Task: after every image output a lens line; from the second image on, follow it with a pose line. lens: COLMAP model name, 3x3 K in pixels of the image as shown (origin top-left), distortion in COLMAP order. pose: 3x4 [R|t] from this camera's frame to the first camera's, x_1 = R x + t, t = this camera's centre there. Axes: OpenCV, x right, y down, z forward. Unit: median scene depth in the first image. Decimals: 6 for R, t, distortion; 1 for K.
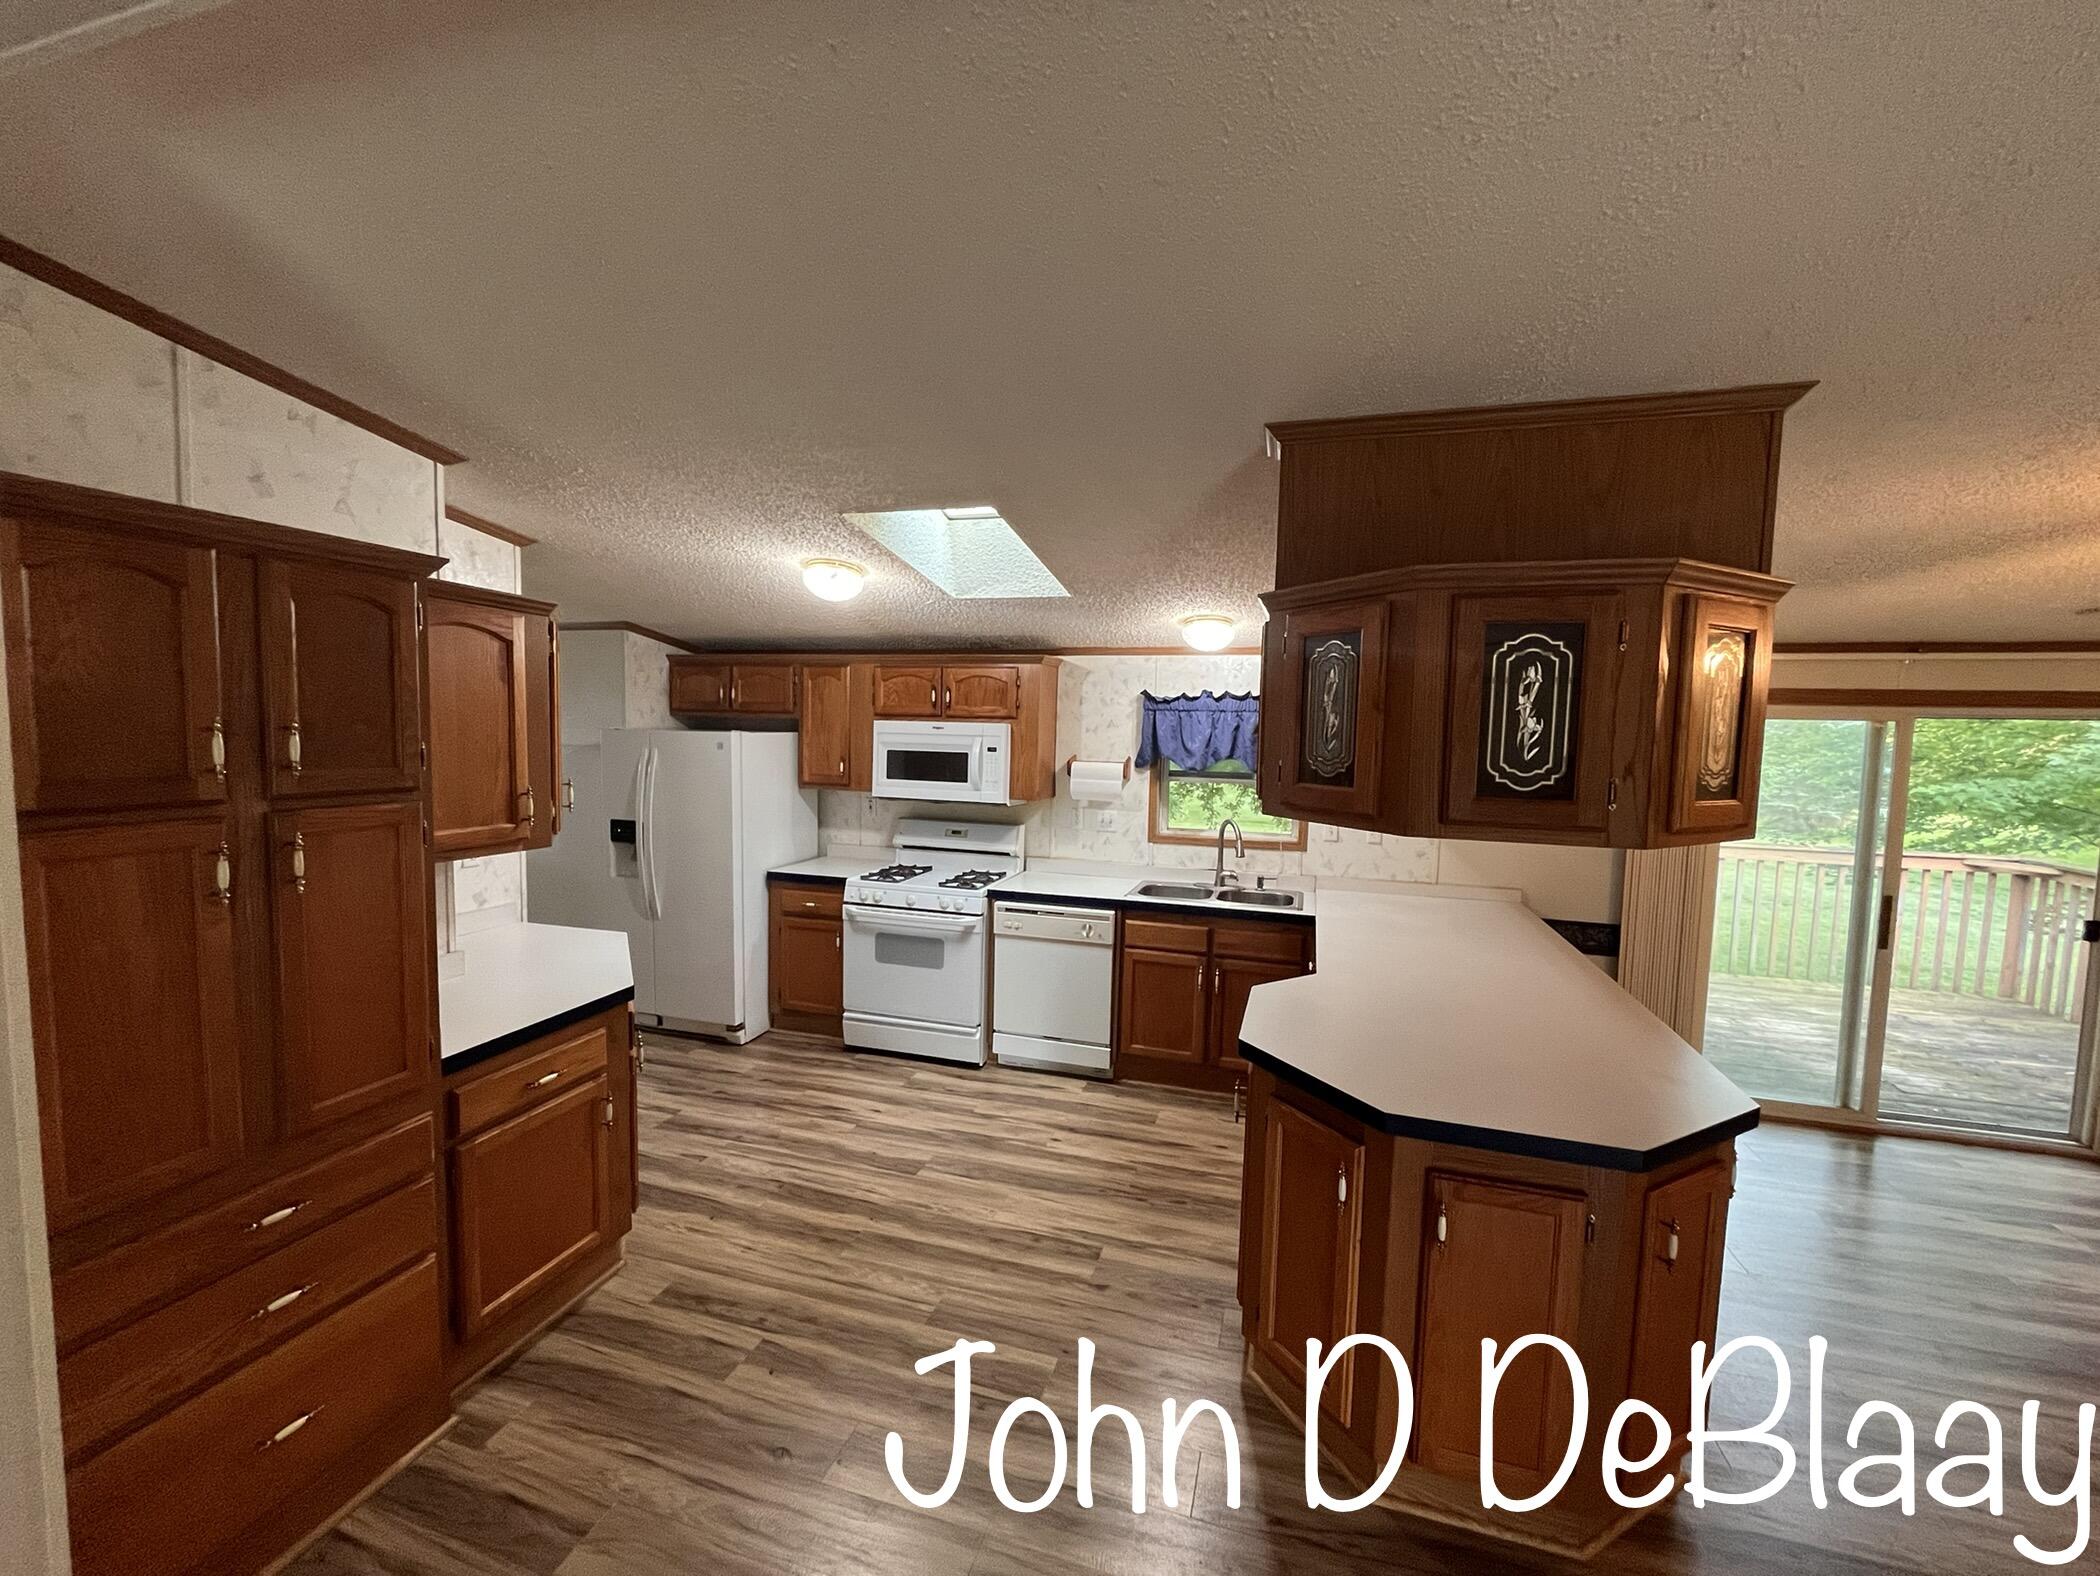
lens RADIAL K [[846.5, 0, 1058.6], [0, 846.5, 789.8], [0, 0, 1]] dist [-0.002782, -0.000359]
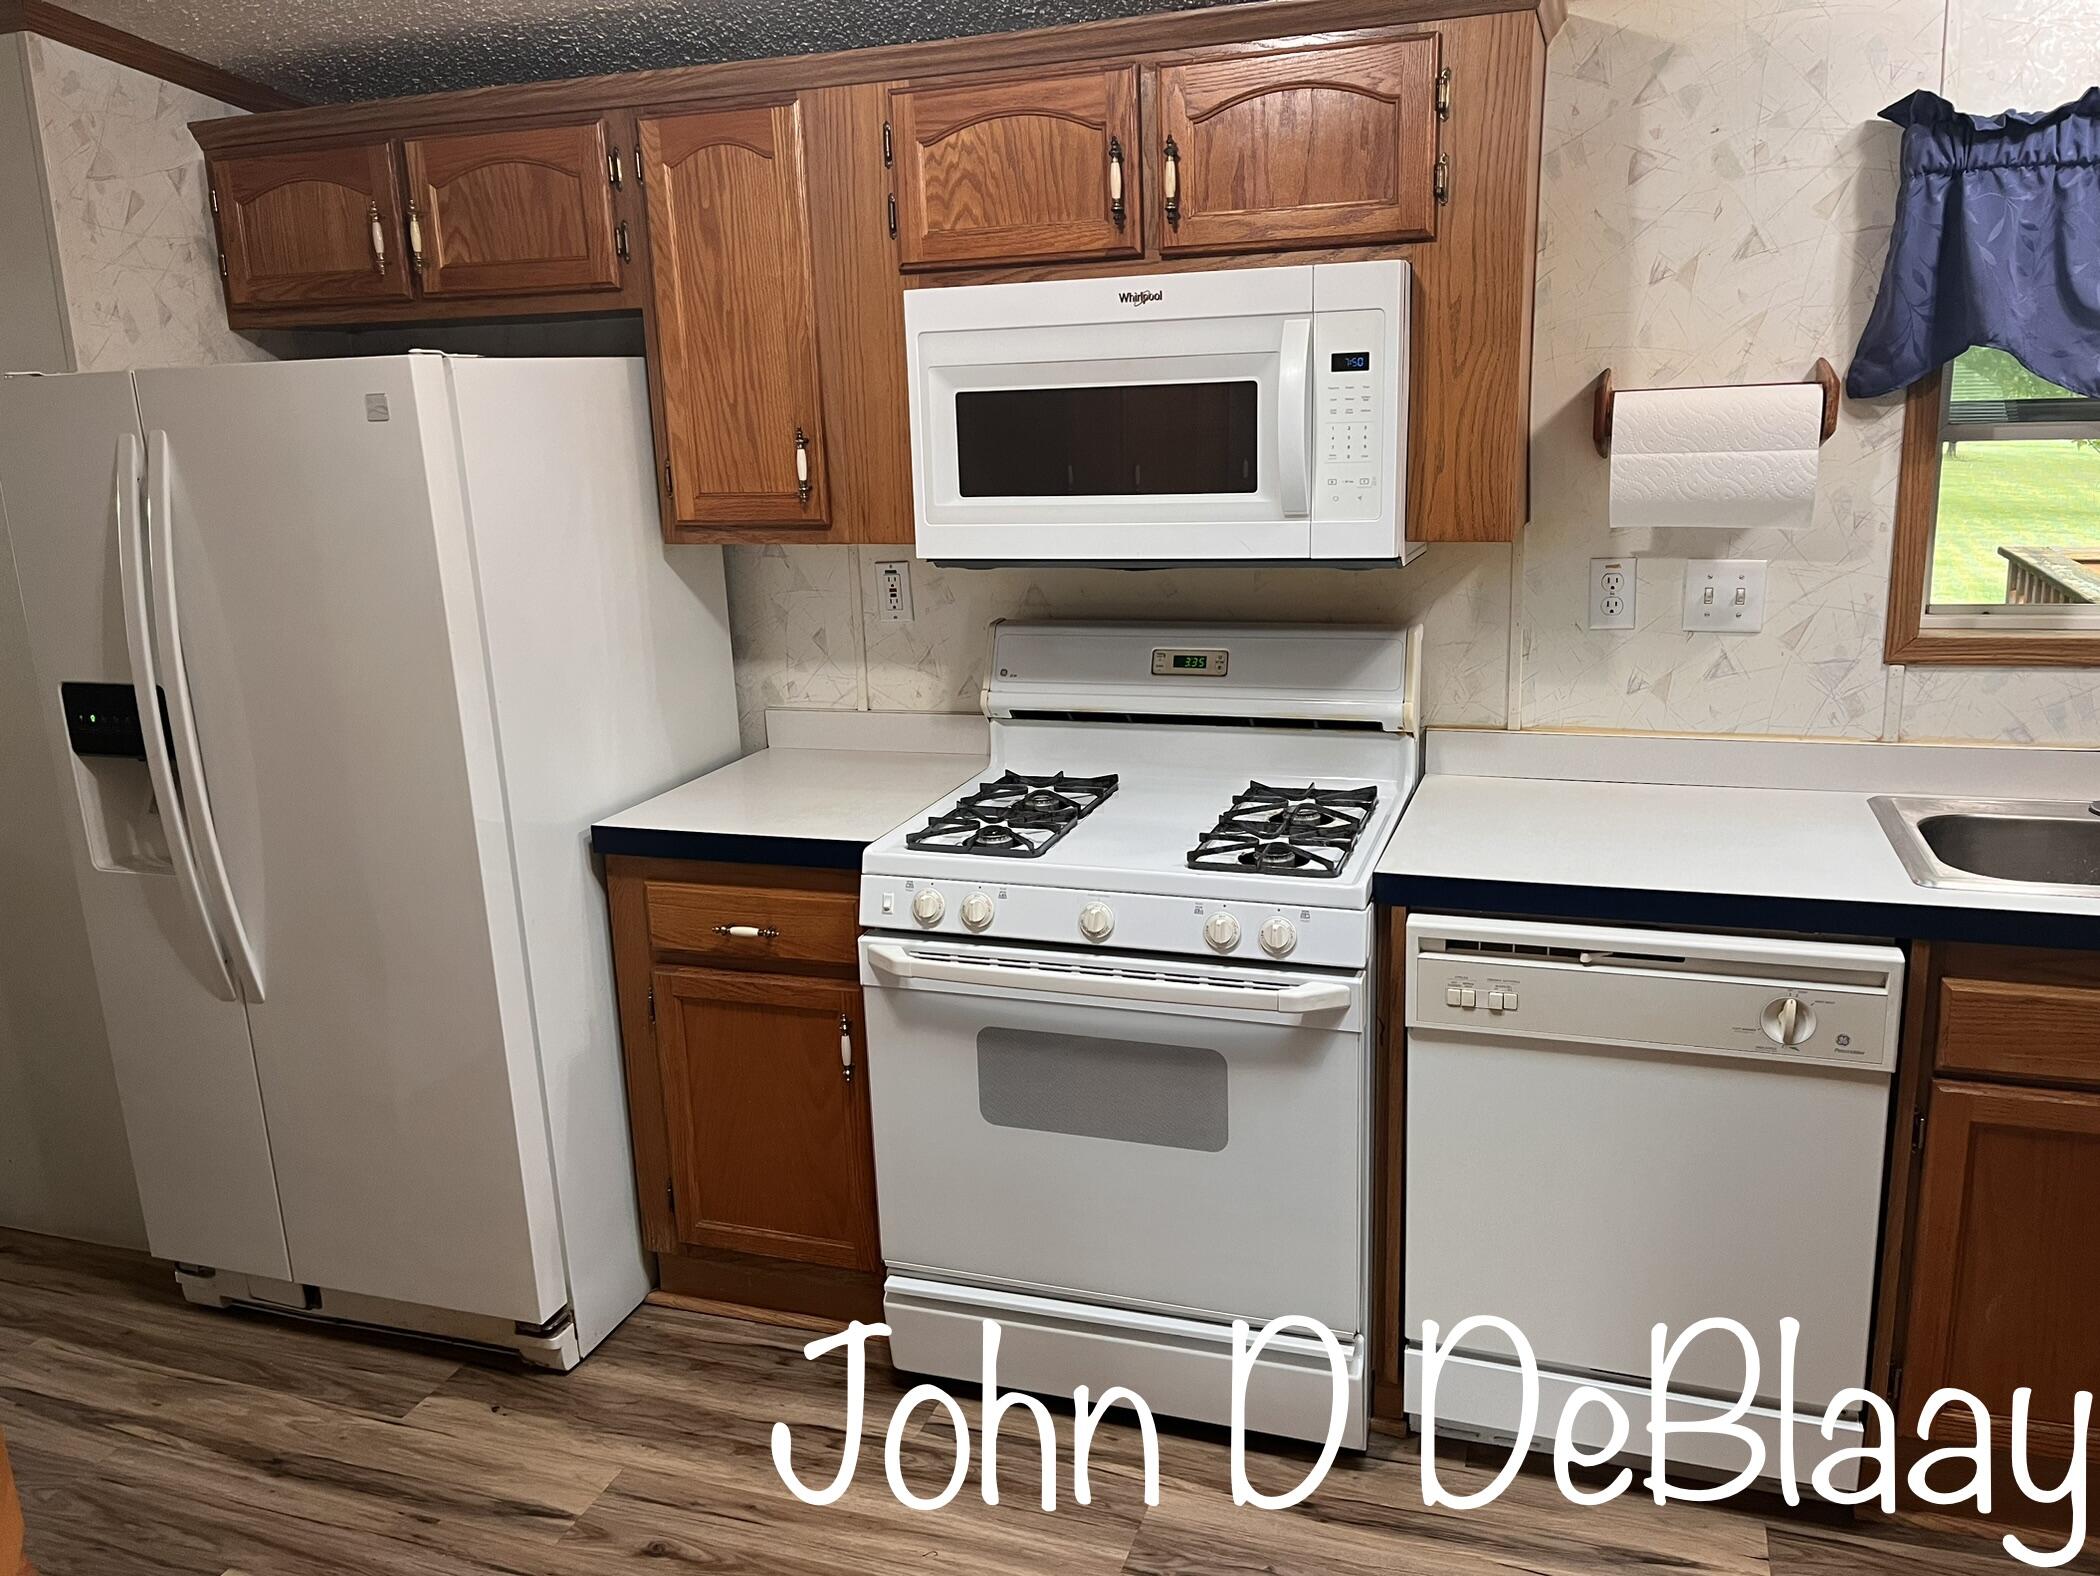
lens RADIAL K [[1606.8, 0, 1056.1], [0, 1606.8, 776.8], [0, 0, 1]] dist [0.056270, -0.069769]
pose [[0.997079, -0.049453, -0.058212, -0.148176], [0.058265, 0.985233, 0.161000, -0.005090], [0.049390, -0.163921, 0.985236, 0.454135]]
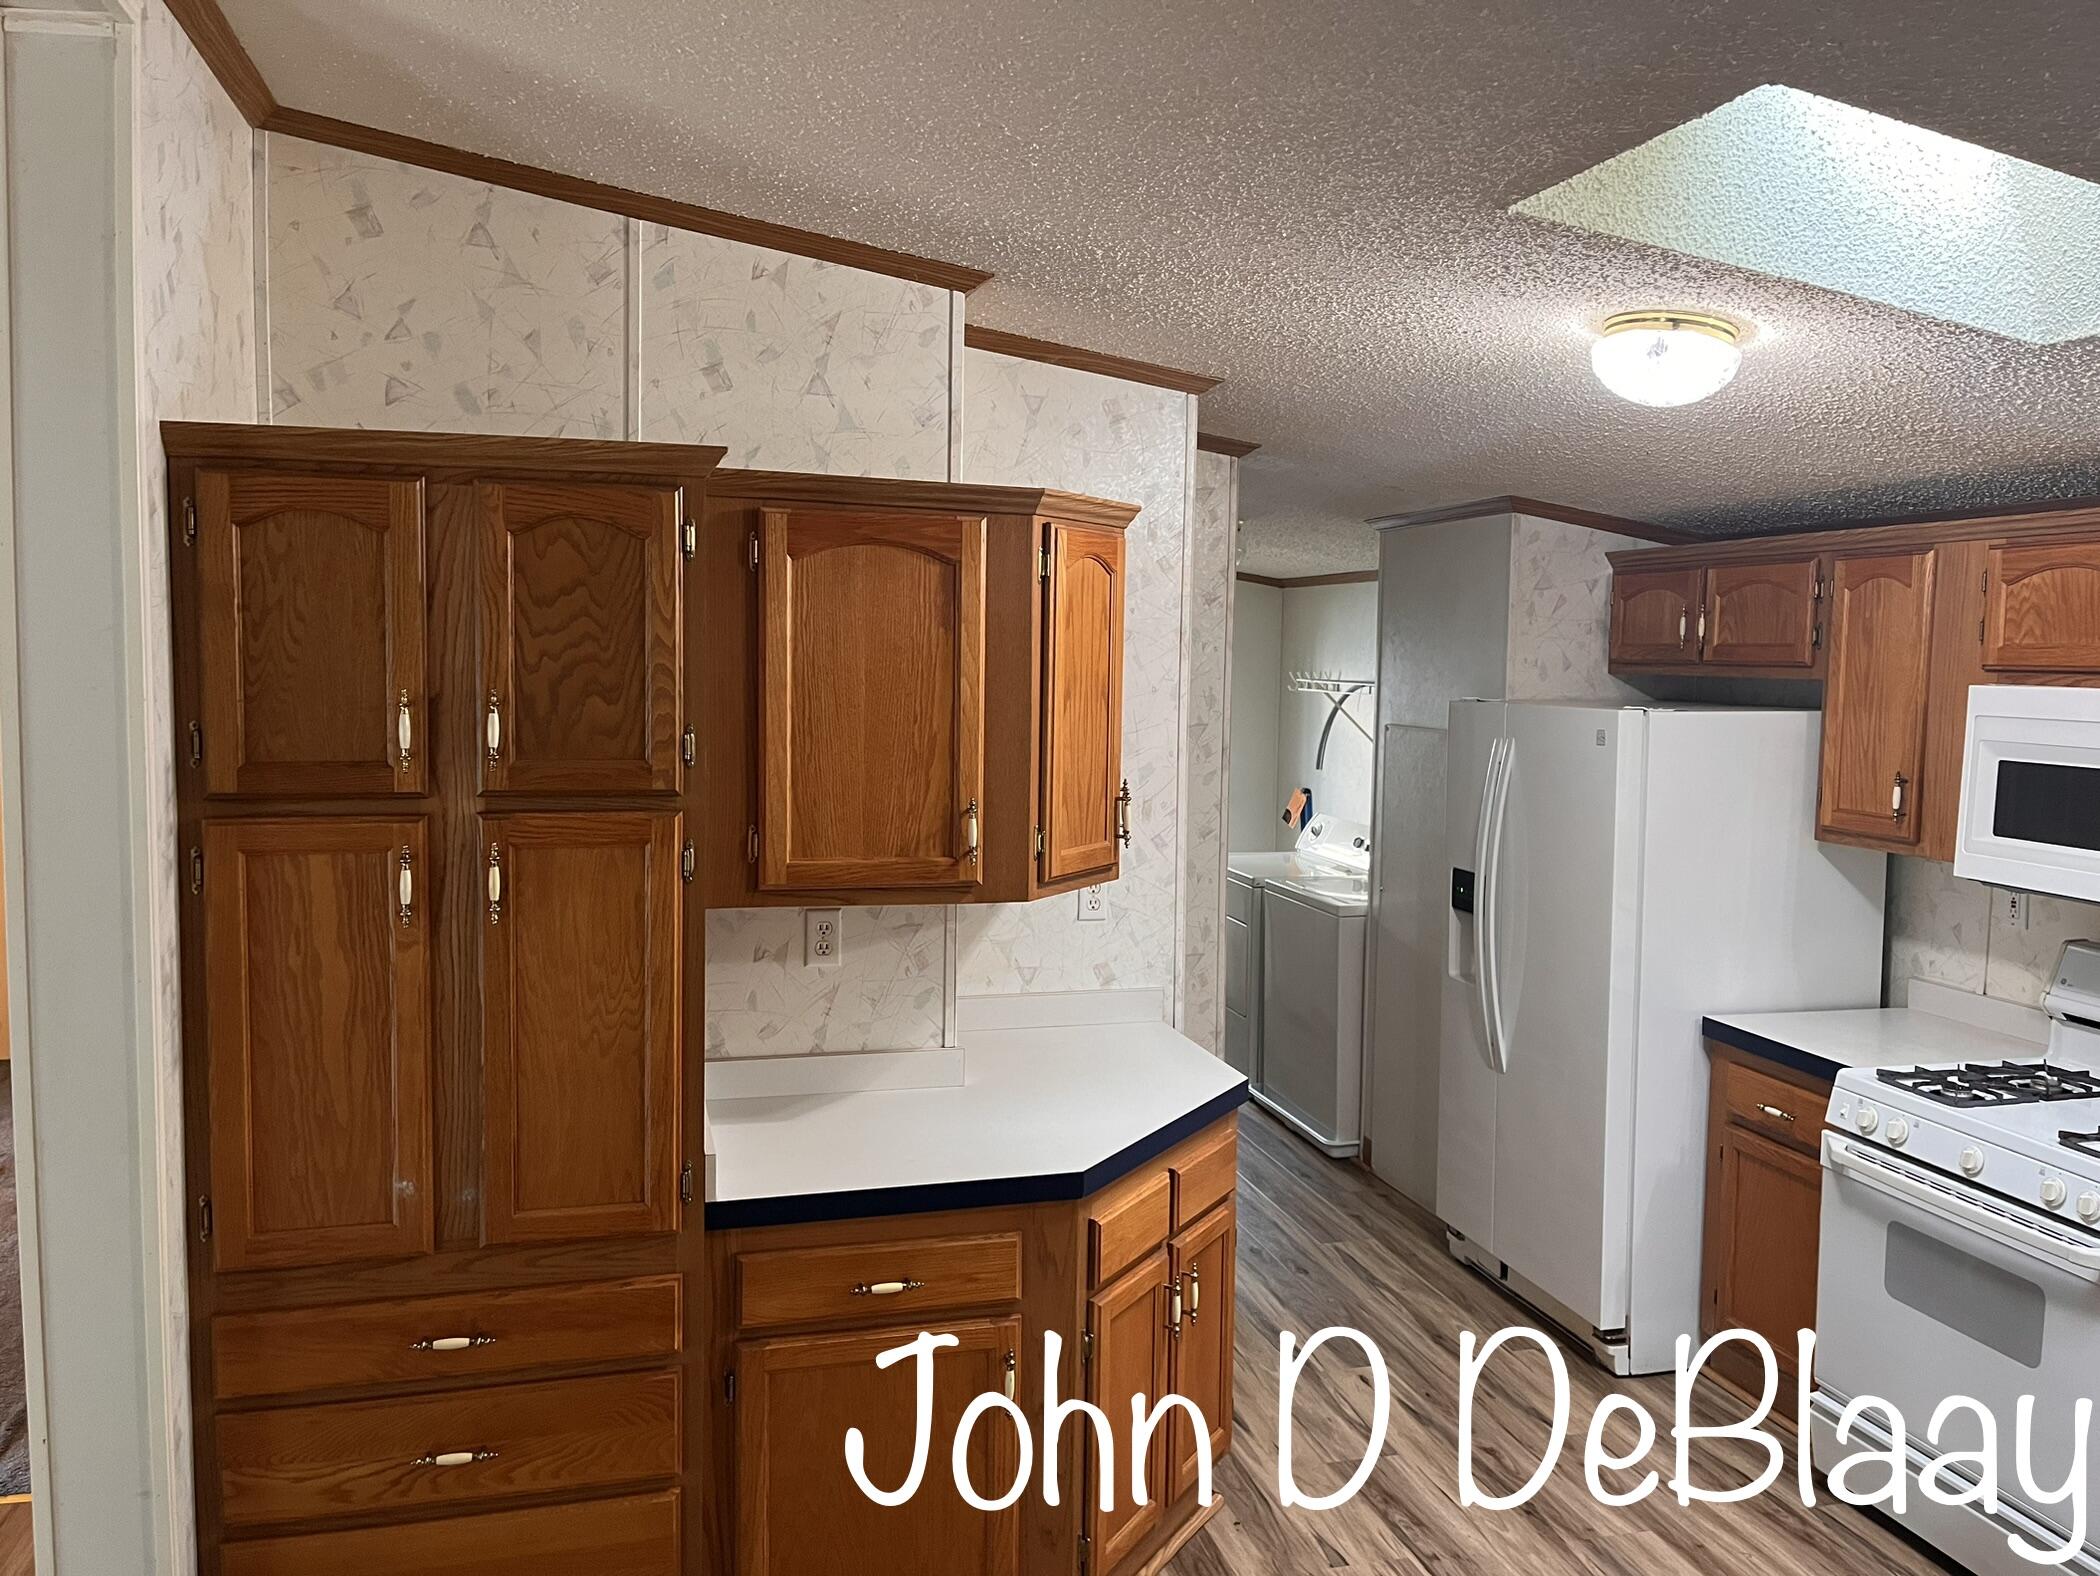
lens RADIAL K [[1606.8, 0, 1044.0], [0, 1606.8, 771.2], [0, 0, 1]] dist [0.056270, -0.069769]
pose [[0.519341, 0.048023, -0.853217, 0.213925], [-0.067428, 0.997610, 0.015107, -0.025045], [0.851903, 0.049685, 0.521337, 0.247978]]
